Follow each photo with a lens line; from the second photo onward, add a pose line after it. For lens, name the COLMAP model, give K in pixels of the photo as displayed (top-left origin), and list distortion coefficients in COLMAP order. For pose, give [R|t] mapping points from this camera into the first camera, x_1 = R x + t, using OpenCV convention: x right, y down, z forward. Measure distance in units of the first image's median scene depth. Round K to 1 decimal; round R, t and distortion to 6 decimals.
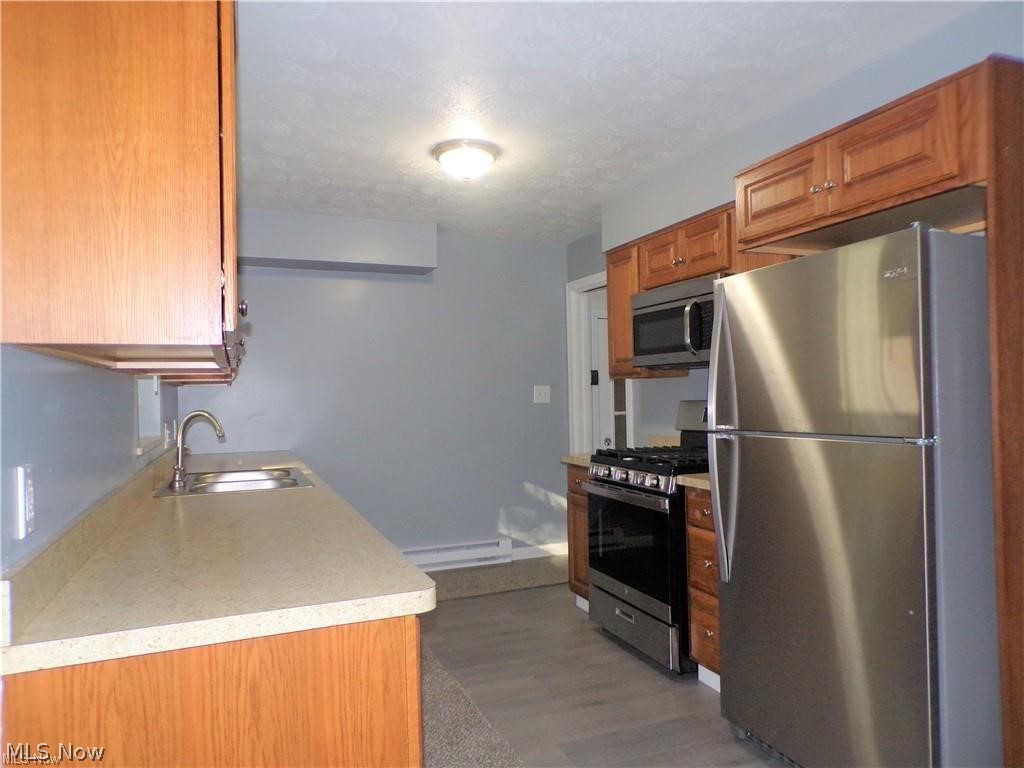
lens RADIAL K [[695.3, 0, 520.2], [0, 695.3, 391.2], [0, 0, 1]] dist [0.003386, -0.003183]
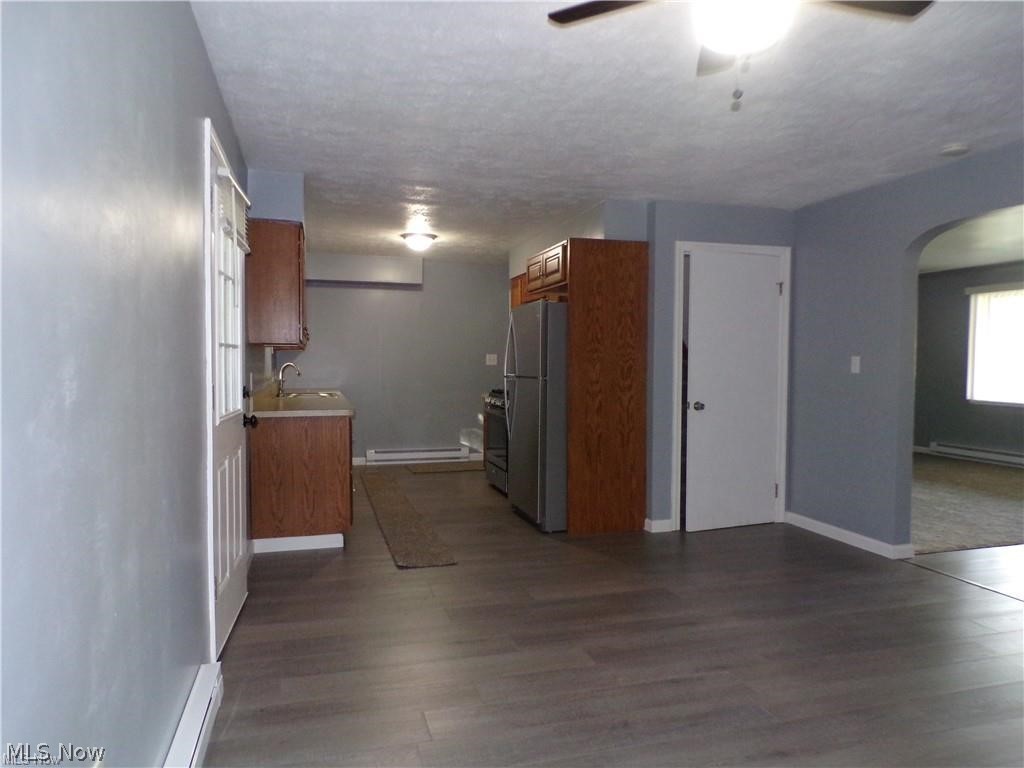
lens RADIAL K [[708.5, 0, 512.0], [0, 708.5, 384.0], [0, 0, 1]] dist [0.001066, -0.000594]
pose [[0.993111, 0.025344, -0.114402, 0.402763], [-0.020892, 0.998983, 0.039949, -0.008041], [0.115298, -0.037283, 0.992631, -0.931893]]
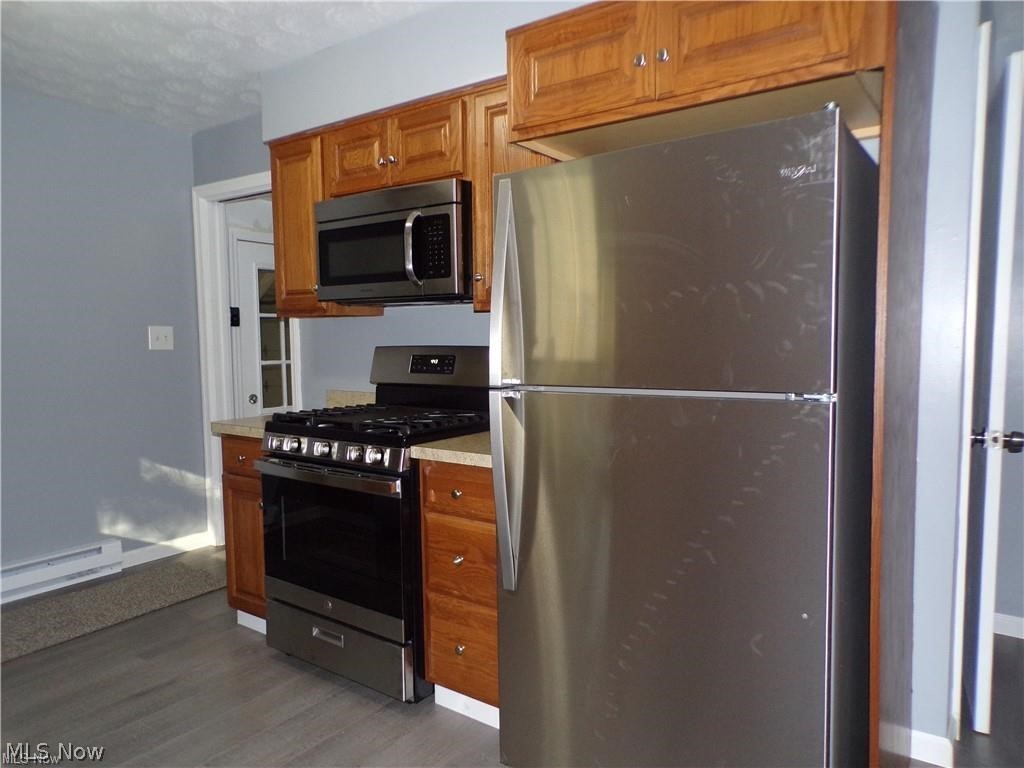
lens RADIAL K [[695.3, 0, 520.2], [0, 695.3, 391.2], [0, 0, 1]] dist [0.003386, -0.003183]
pose [[0.846588, -0.029837, 0.531412, -0.059319], [-0.009557, 0.997414, 0.071225, 0.007260], [-0.532163, -0.065377, 0.844114, 0.273534]]
